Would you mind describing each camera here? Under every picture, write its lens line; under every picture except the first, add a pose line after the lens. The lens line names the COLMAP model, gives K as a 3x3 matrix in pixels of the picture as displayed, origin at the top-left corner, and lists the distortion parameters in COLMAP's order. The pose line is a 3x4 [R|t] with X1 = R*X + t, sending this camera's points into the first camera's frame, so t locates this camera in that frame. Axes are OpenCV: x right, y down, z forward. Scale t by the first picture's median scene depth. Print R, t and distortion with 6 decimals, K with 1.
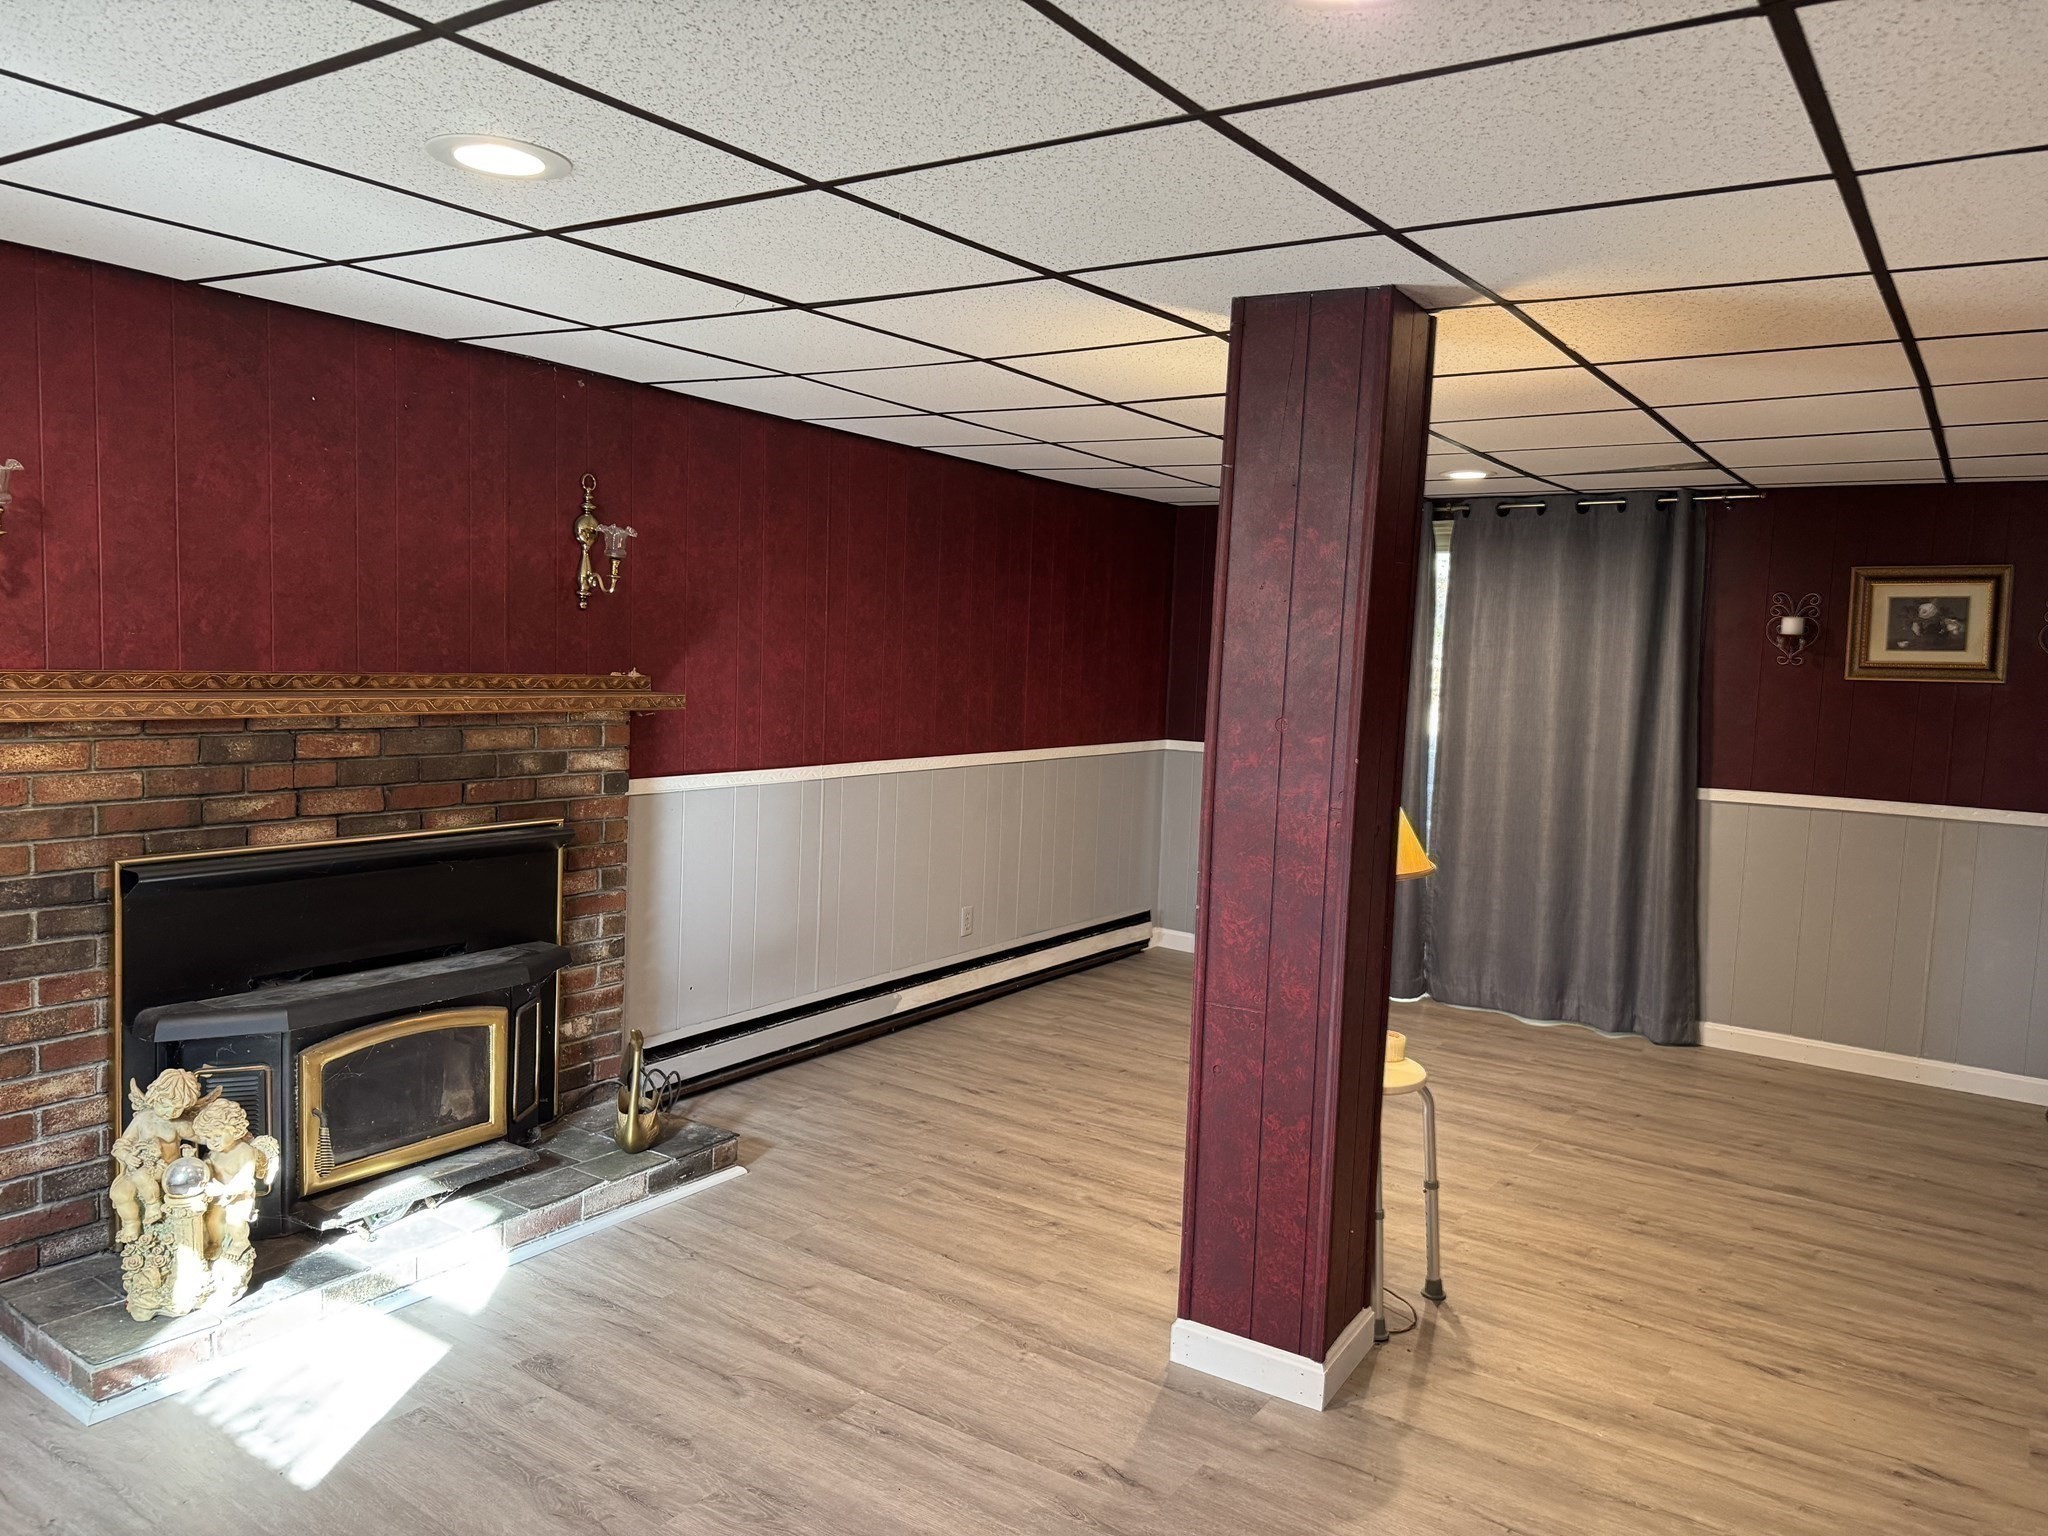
lens RADIAL K [[1438.8, 0, 1032.3], [0, 1438.8, 760.7], [0, 0, 1]] dist [0.068219, -0.088752]
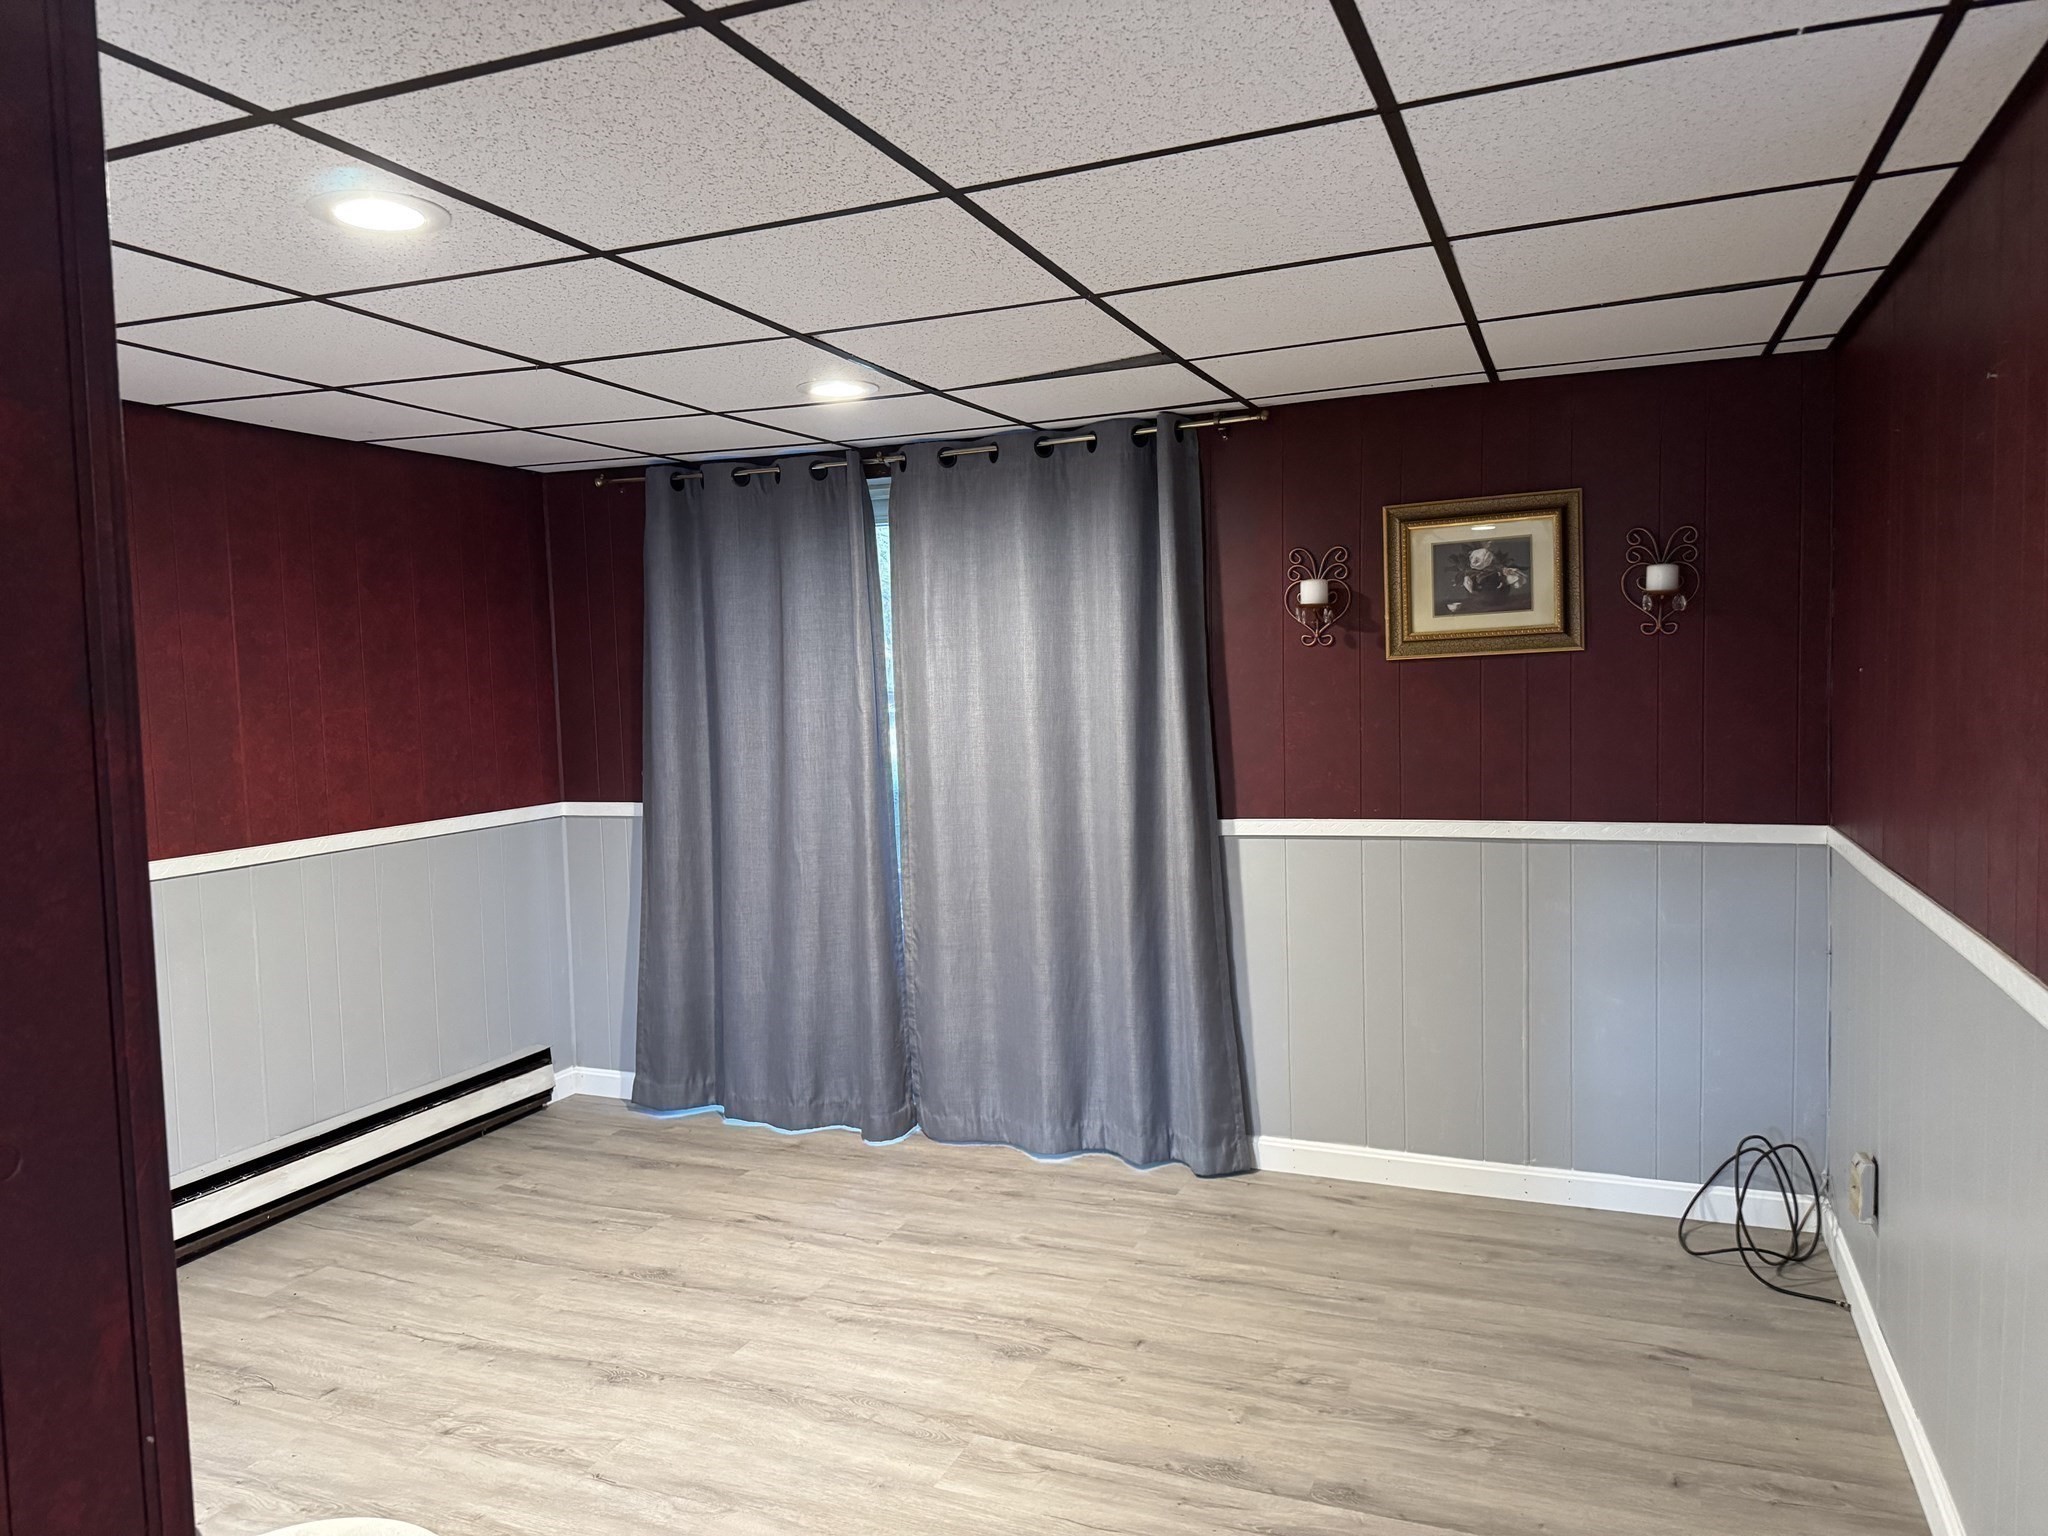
lens RADIAL K [[1438.8, 0, 996.8], [0, 1438.8, 751.2], [0, 0, 1]] dist [0.068219, -0.088752]
pose [[0.979082, -0.080066, 0.187048, 0.278115], [0.084199, 0.996347, -0.014243, -0.019714], [-0.185224, 0.029694, 0.982248, 0.397102]]
